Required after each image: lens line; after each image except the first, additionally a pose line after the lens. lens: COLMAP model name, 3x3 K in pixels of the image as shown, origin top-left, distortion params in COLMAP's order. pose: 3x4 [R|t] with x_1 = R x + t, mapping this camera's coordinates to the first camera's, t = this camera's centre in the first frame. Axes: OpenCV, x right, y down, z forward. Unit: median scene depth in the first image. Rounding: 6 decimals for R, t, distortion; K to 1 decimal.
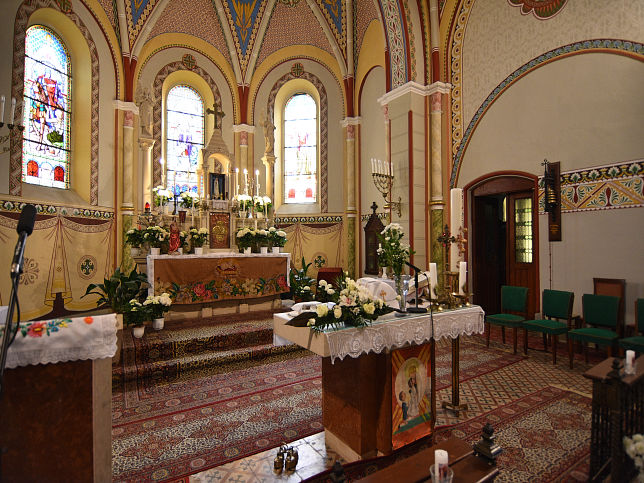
lens RADIAL K [[340.4, 0, 325.0], [0, 340.4, 243.8], [0, 0, 1]] dist [0.002721, -0.016344]
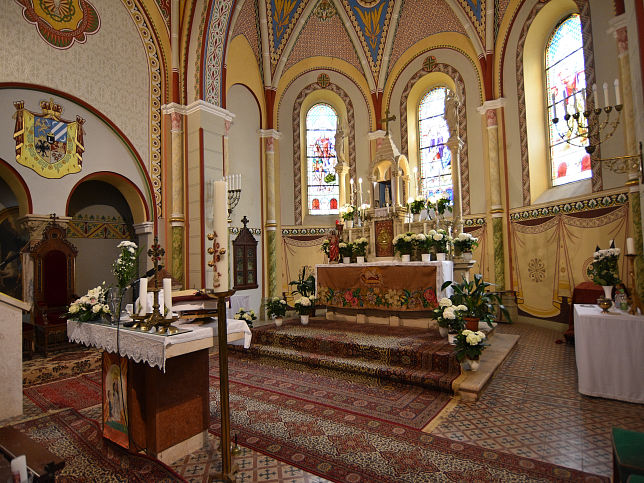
lens RADIAL K [[354.2, 0, 318.6], [0, 354.2, 245.4], [0, 0, 1]] dist [0.003523, -0.015567]
pose [[0.363492, -0.043163, -0.930597, 0.515980], [0.041770, 0.998677, -0.030005, 0.003411], [0.930660, -0.027965, 0.364814, 0.400248]]
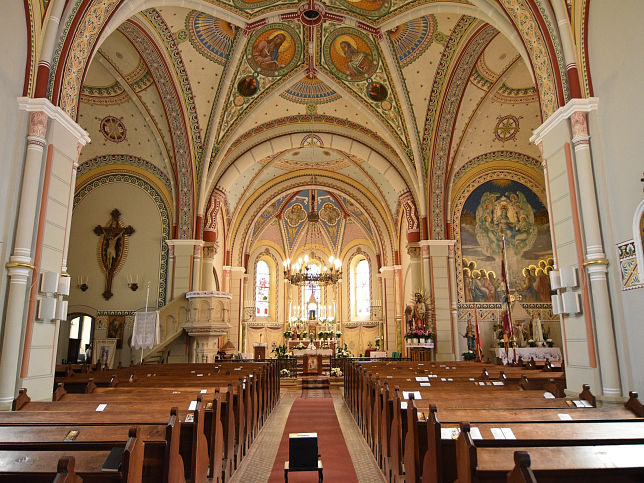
lens RADIAL K [[431.5, 0, 321.5], [0, 431.5, 261.8], [0, 0, 1]] dist [-0.002152, -0.000616]
pose [[0.852773, -0.094275, -0.513703, 1.410135], [0.007157, 0.985591, -0.168995, -0.005775], [0.522233, 0.140438, 0.841160, -1.734444]]
